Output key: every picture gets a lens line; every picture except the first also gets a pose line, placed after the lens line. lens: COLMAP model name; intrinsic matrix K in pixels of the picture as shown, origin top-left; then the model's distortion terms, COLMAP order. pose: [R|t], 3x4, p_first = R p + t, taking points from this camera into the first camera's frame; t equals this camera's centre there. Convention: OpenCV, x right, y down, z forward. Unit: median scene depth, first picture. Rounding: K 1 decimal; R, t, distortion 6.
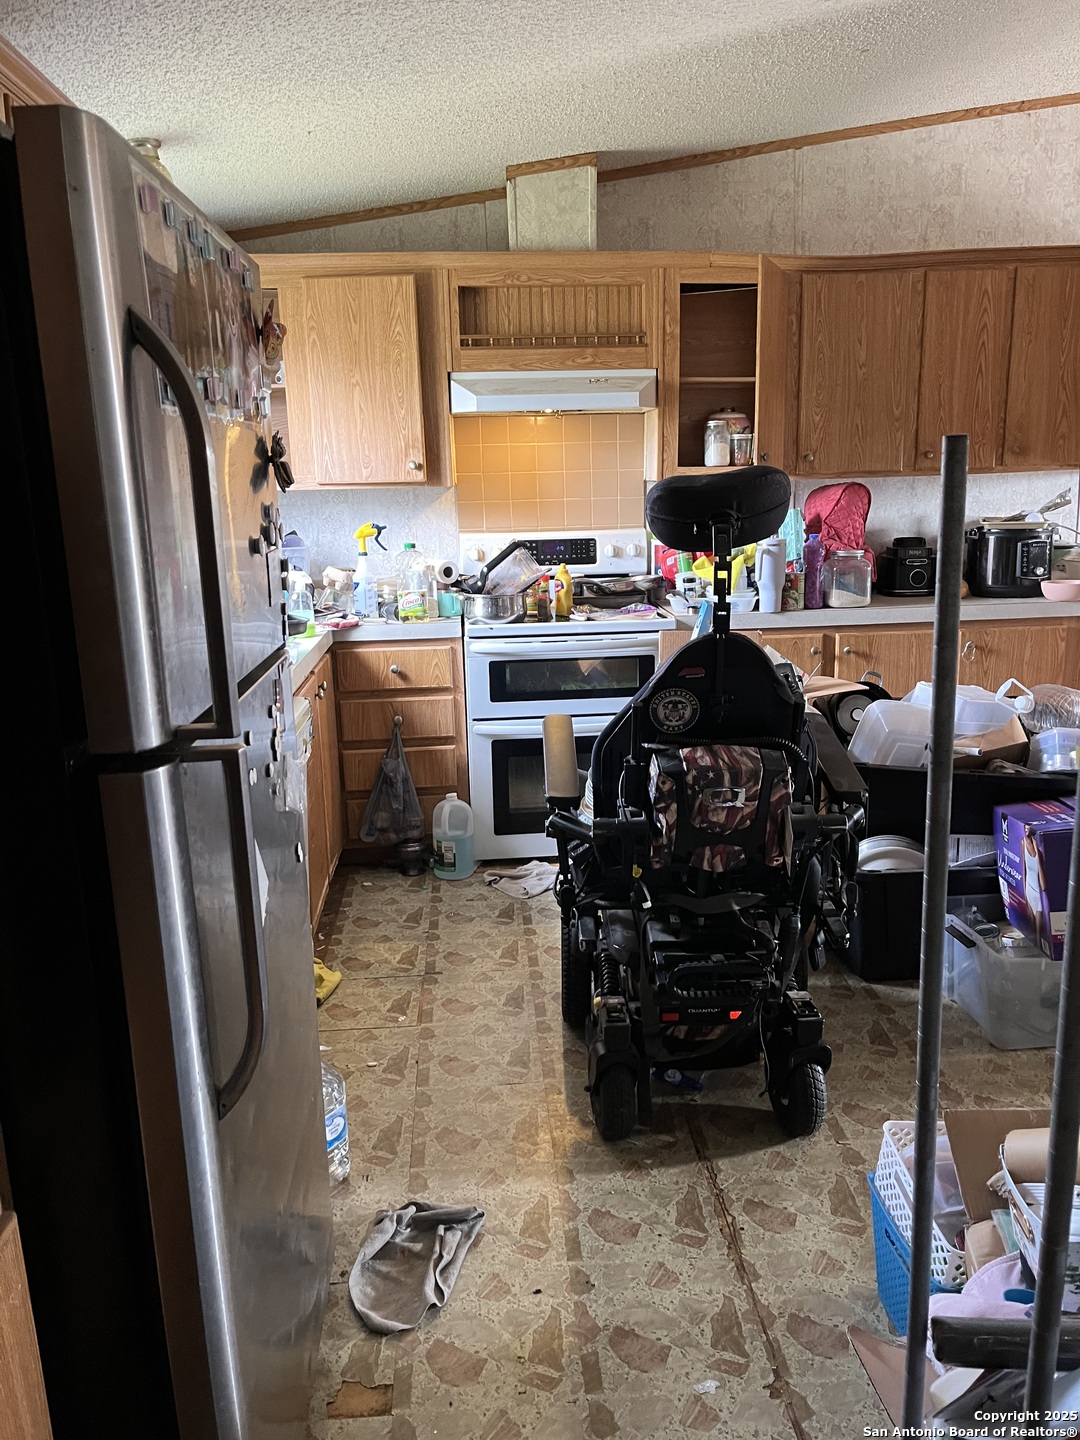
lens RADIAL K [[1094.6, 0, 542.7], [0, 1094.6, 713.1], [0, 0, 1]] dist [0.053724, -0.072215]
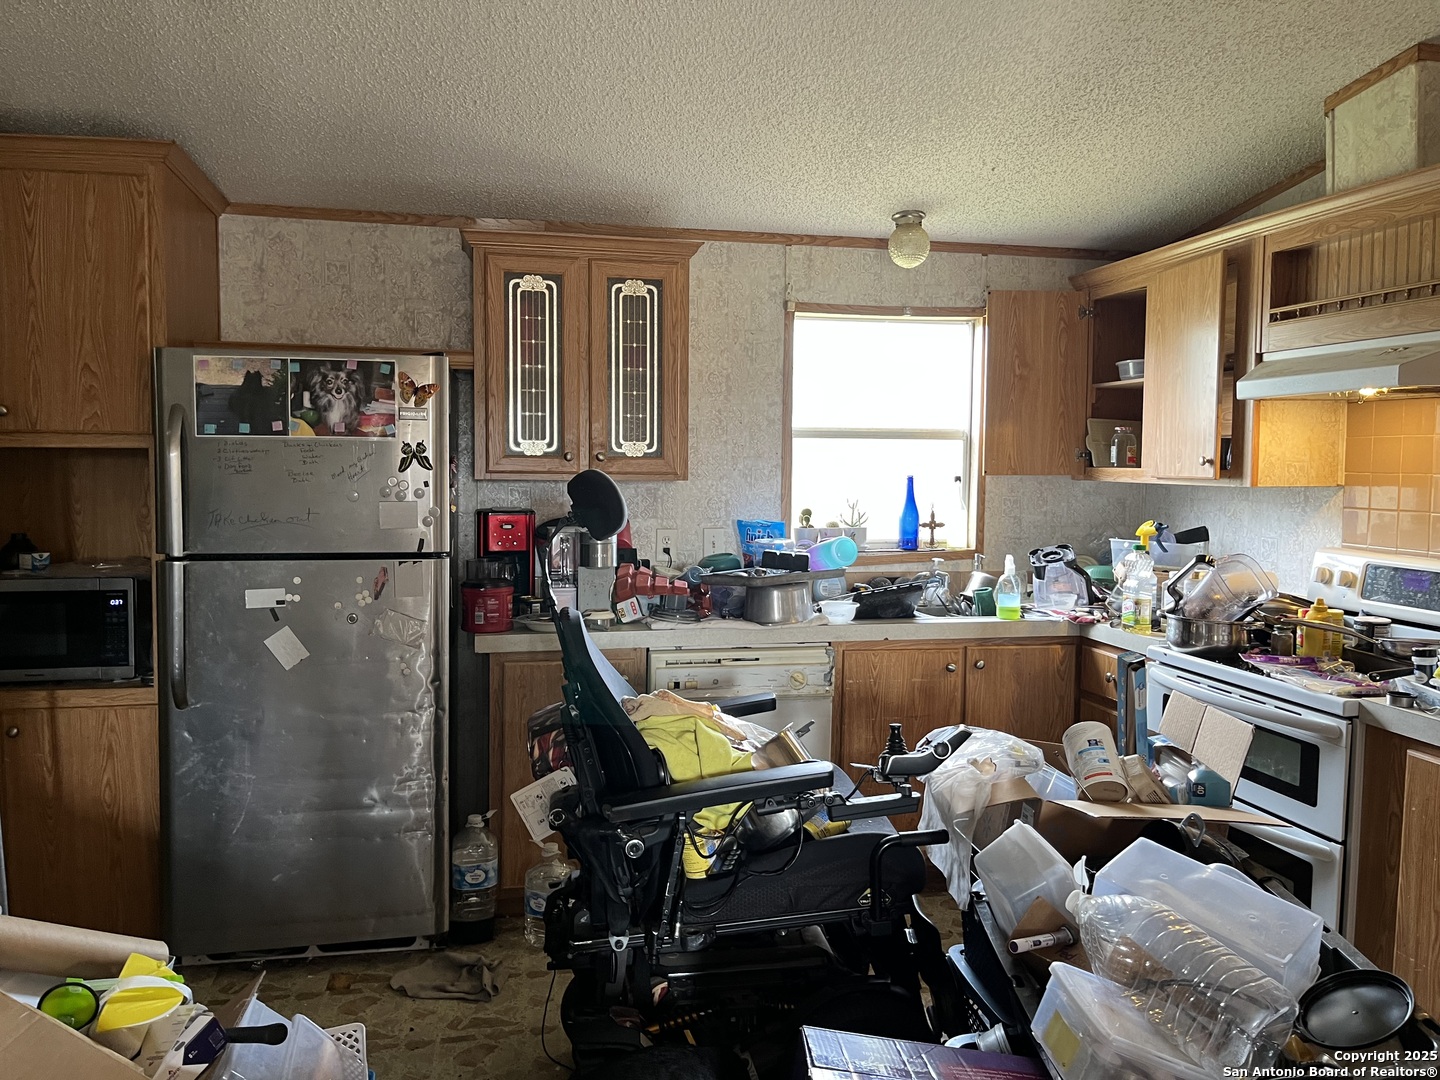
lens RADIAL K [[1094.6, 0, 720.8], [0, 1094.6, 531.9], [0, 0, 1]] dist [0.053724, -0.072215]
pose [[0.147177, 0.091286, -0.984889, 0.695632], [-0.227244, 0.972218, 0.056153, -0.134035], [0.962652, 0.215545, 0.163833, 0.503731]]
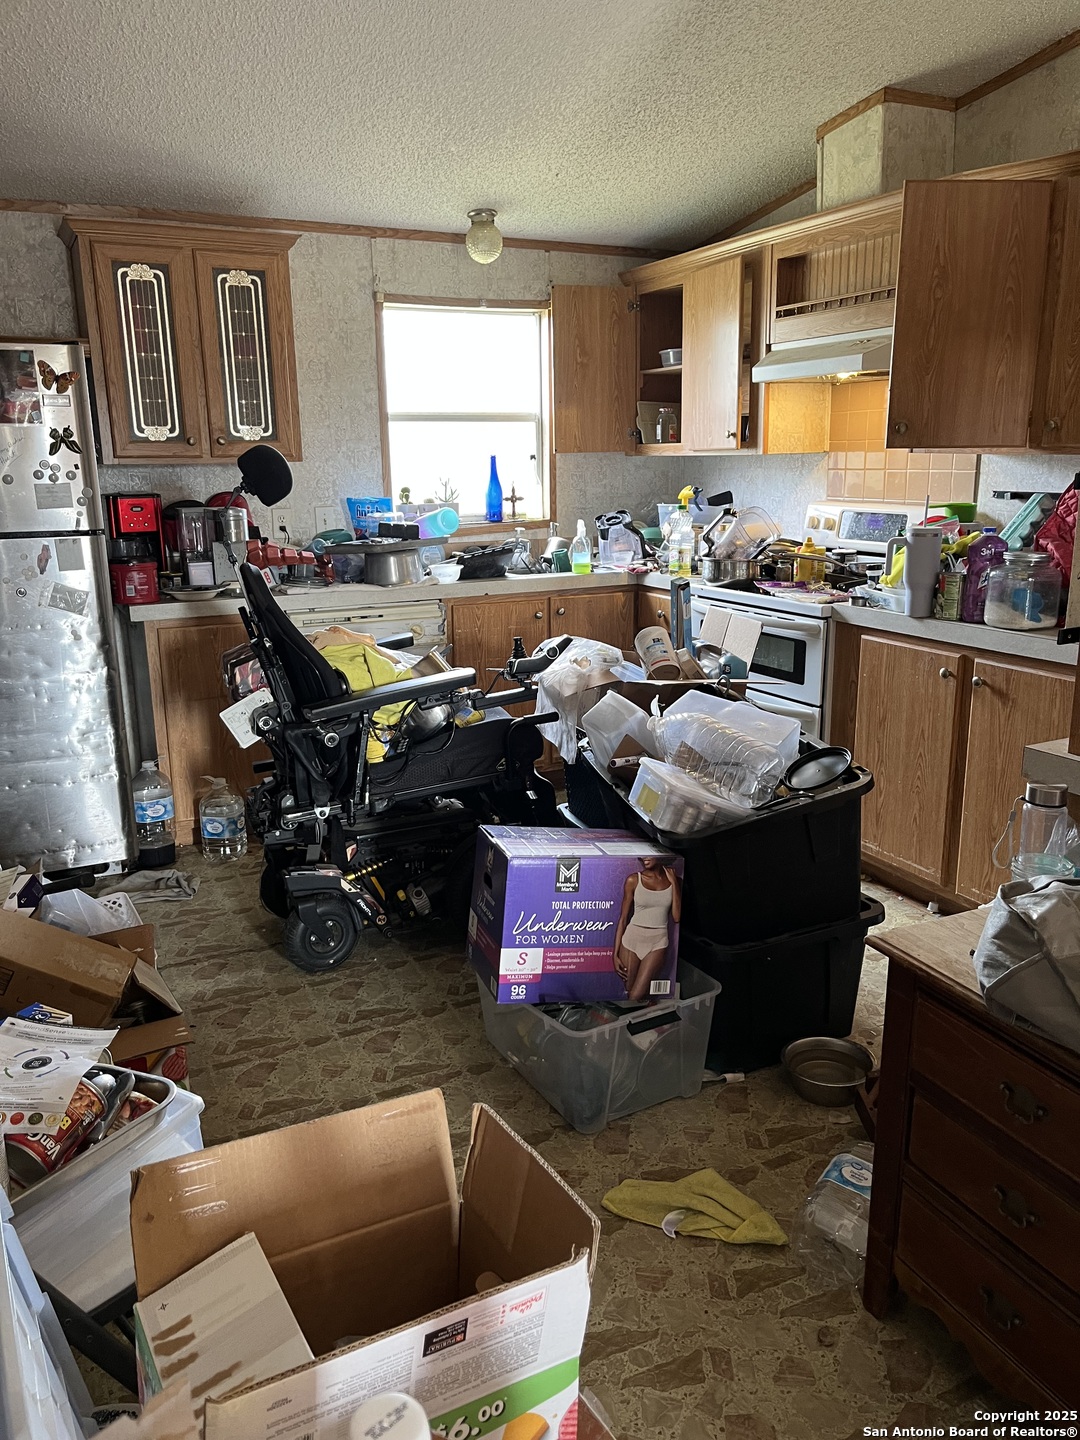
lens RADIAL K [[1094.6, 0, 547.7], [0, 1094.6, 731.8], [0, 0, 1]] dist [0.053724, -0.072215]
pose [[0.391972, 0.244154, -0.886988, 0.854977], [-0.195461, 0.964230, 0.179039, -0.102587], [0.898973, 0.103194, 0.425674, 0.408353]]
